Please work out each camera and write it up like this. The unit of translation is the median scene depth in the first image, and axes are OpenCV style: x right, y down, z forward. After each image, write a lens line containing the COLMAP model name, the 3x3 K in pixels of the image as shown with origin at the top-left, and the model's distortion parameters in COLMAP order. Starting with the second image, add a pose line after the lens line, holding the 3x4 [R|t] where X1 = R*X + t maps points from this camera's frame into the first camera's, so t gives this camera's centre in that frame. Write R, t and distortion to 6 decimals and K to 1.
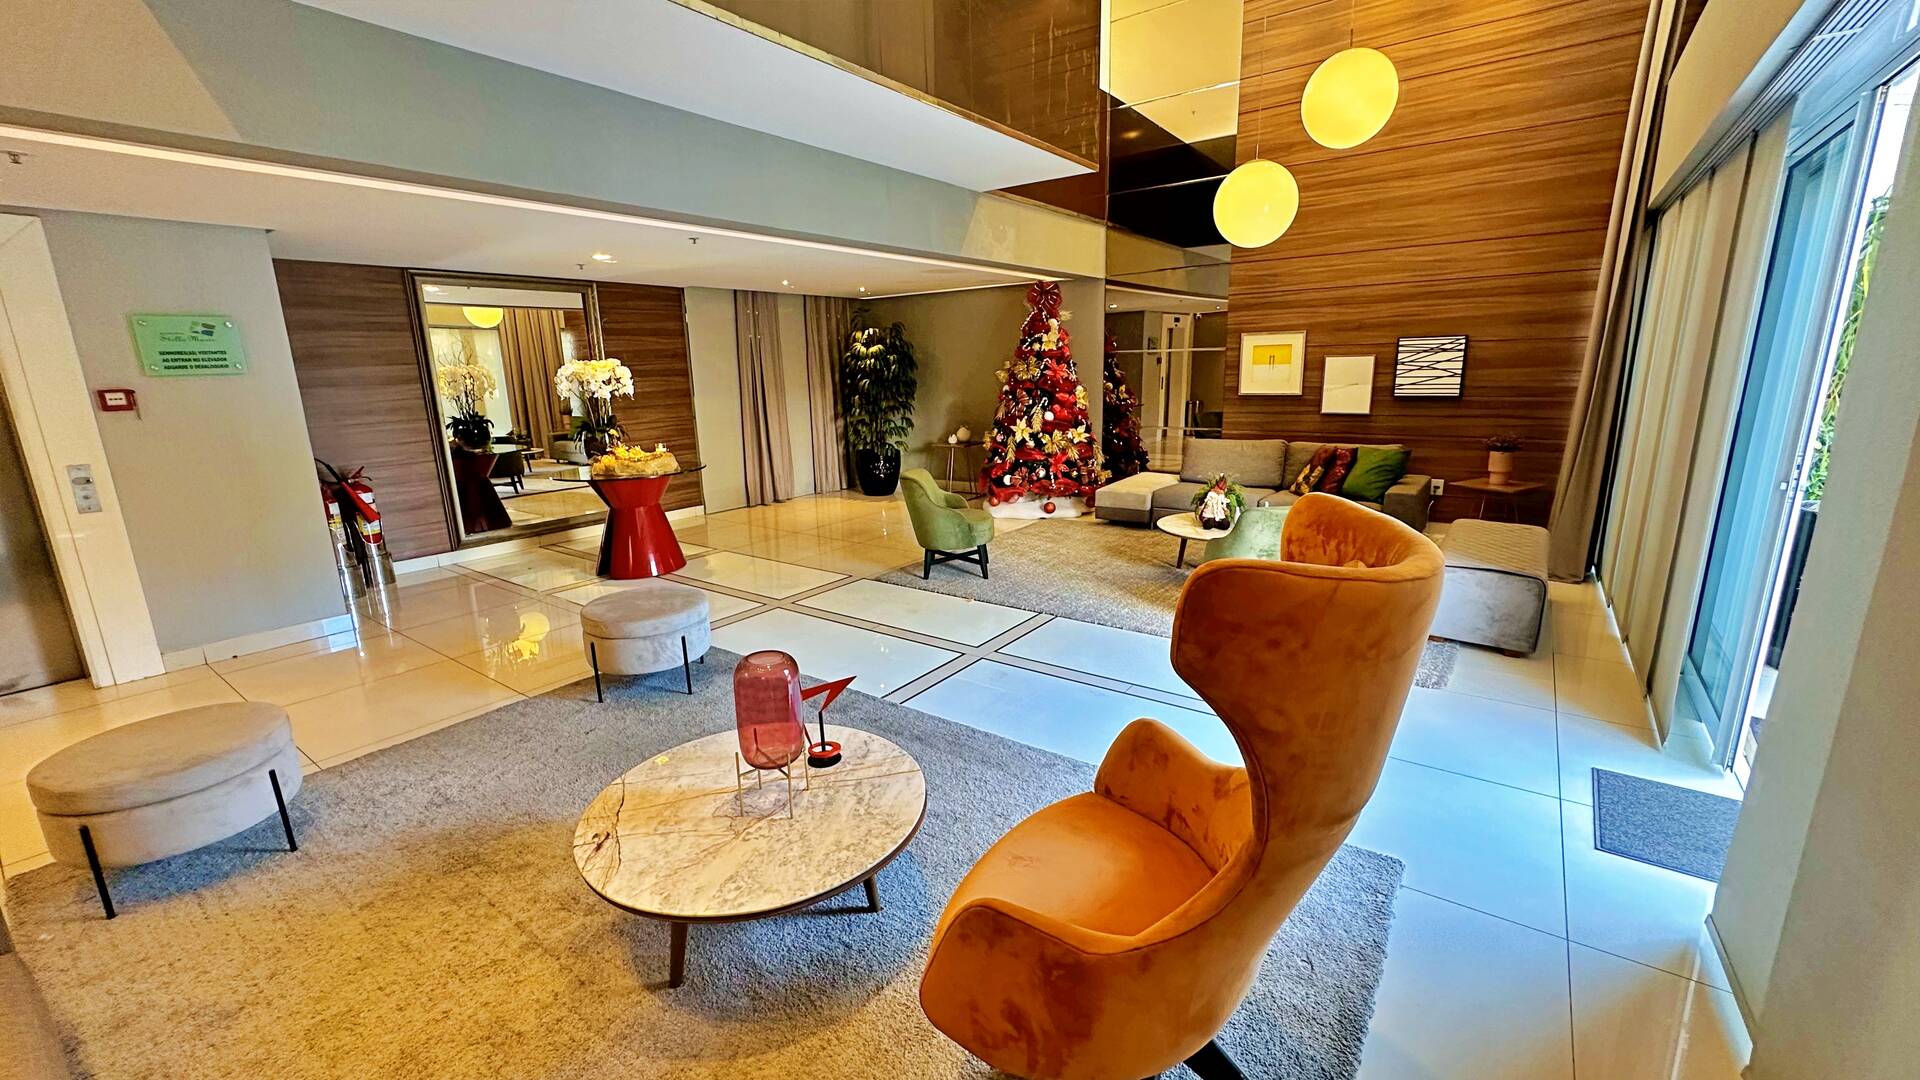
lens RADIAL K [[778.4, 0, 952.8], [0, 778.4, 542.3], [0, 0, 1]] dist [-0.001748, -0.000138]
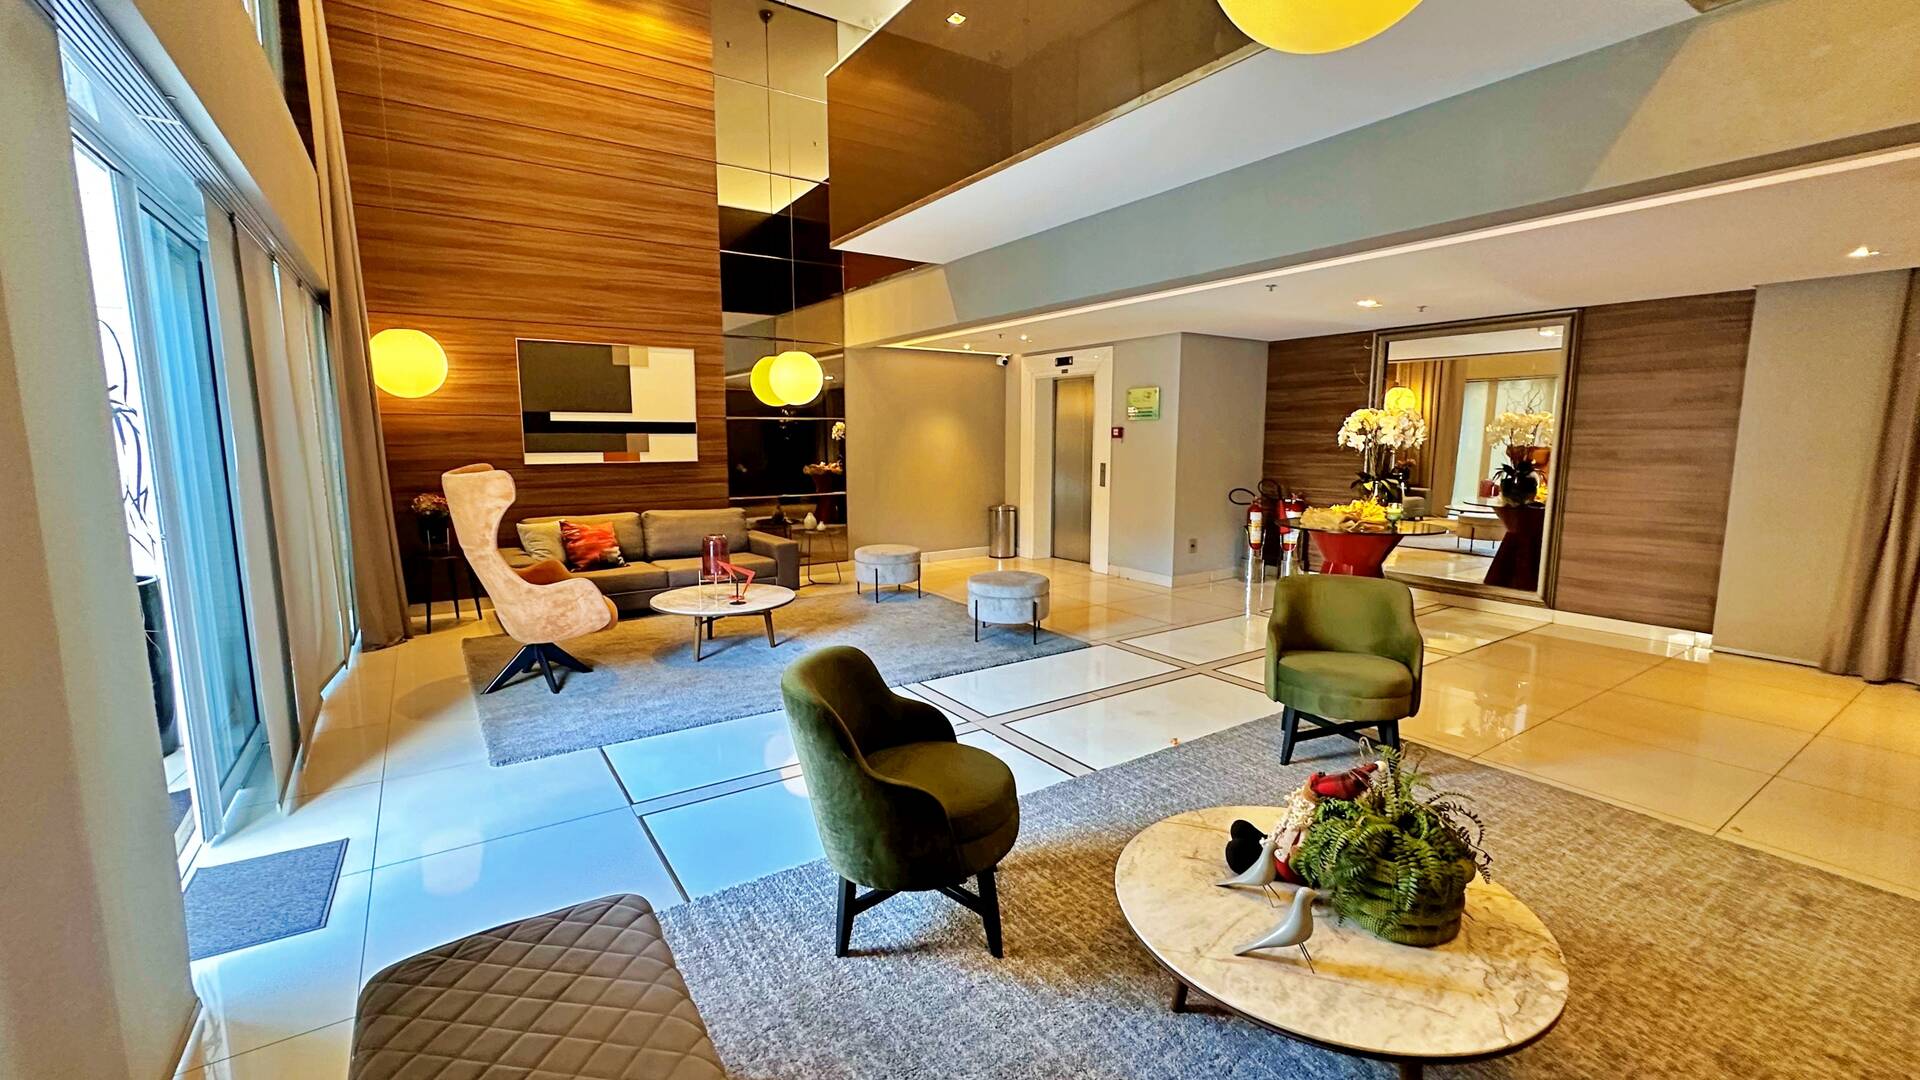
lens RADIAL K [[778.4, 0, 952.8], [0, 778.4, 542.3], [0, 0, 1]] dist [-0.001748, -0.000138]
pose [[-0.336752, 0.155181, -0.928718, 0.727640], [-0.201423, 0.951622, 0.232044, -0.225735], [0.919797, 0.265207, -0.289204, 0.972445]]
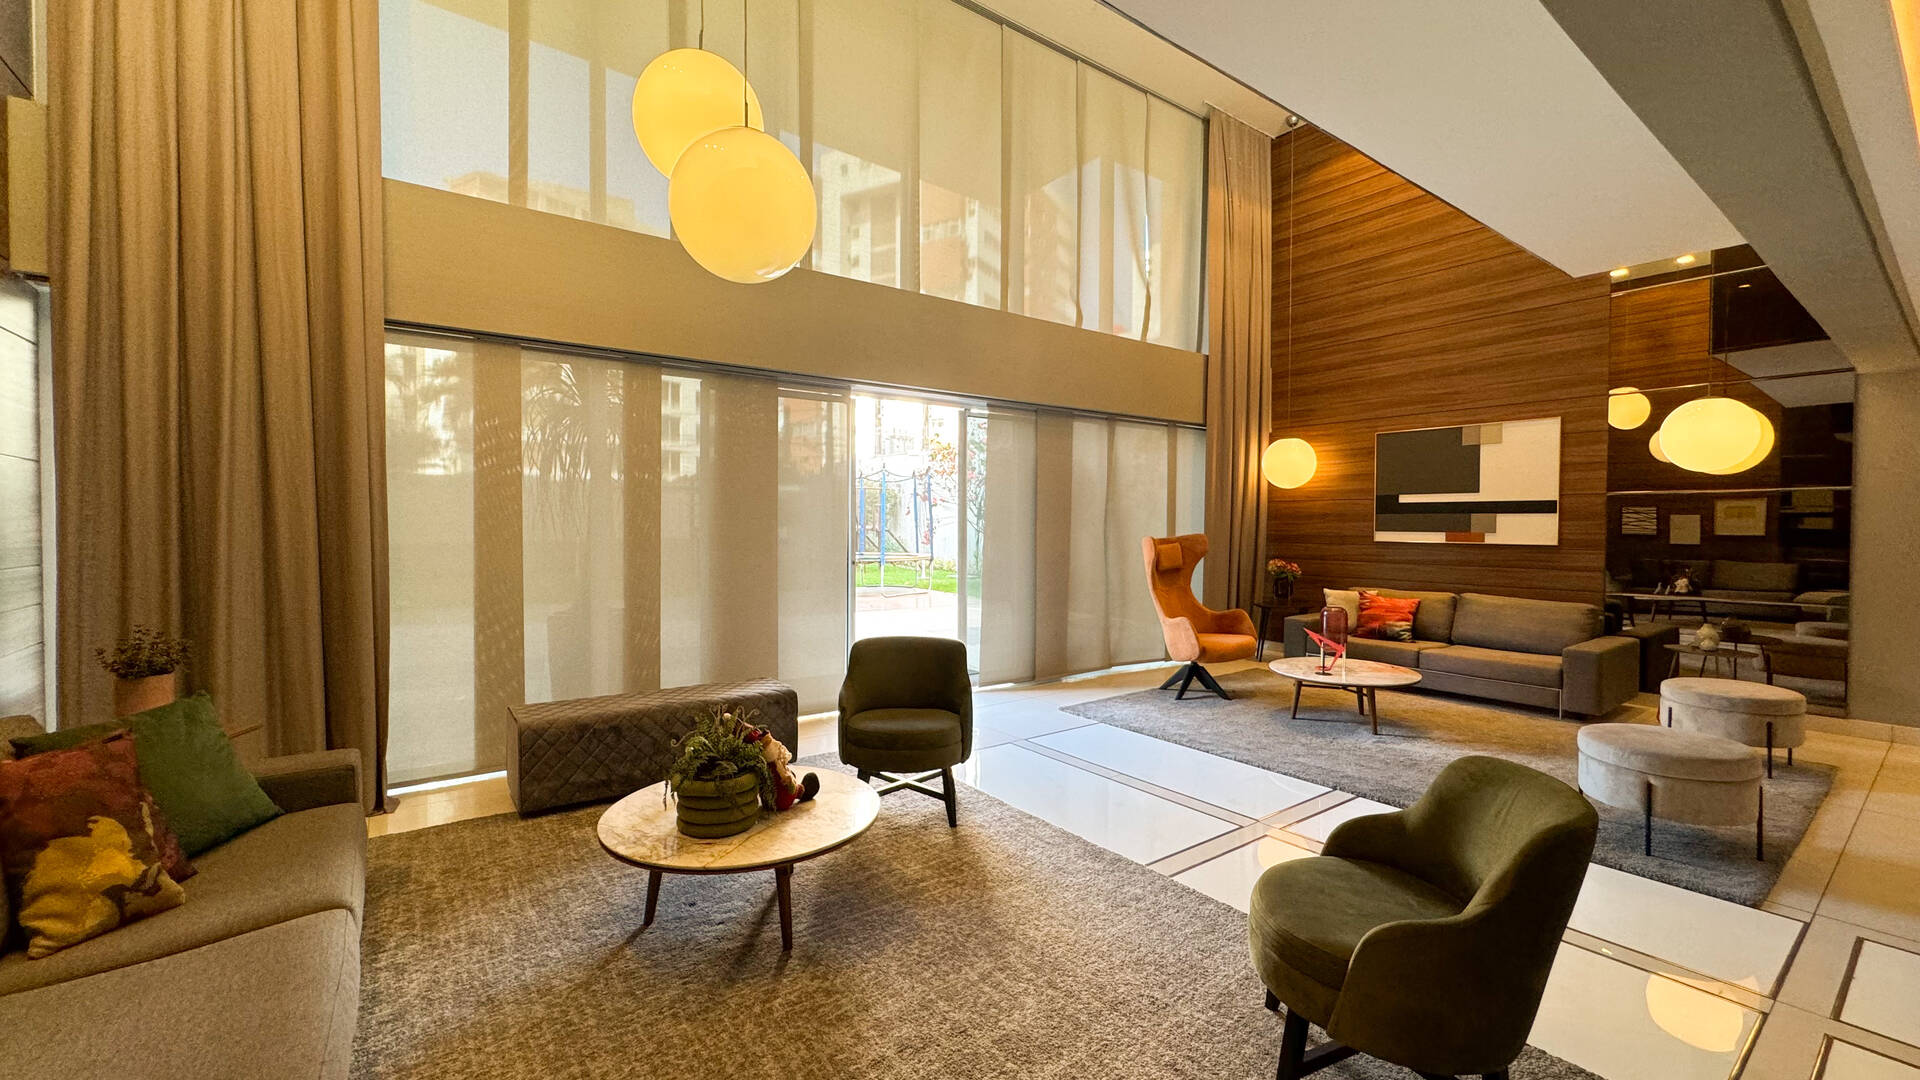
lens RADIAL K [[770.0, 0, 960.0], [0, 770.0, 540.0], [0, 0, 1]] dist [-0.001095, -0.000082]
pose [[-0.957415, 0.019507, 0.288056, 0.084461], [0.089236, 0.968858, 0.230981, -0.314089], [-0.274580, 0.246849, -0.929339, 1.476084]]
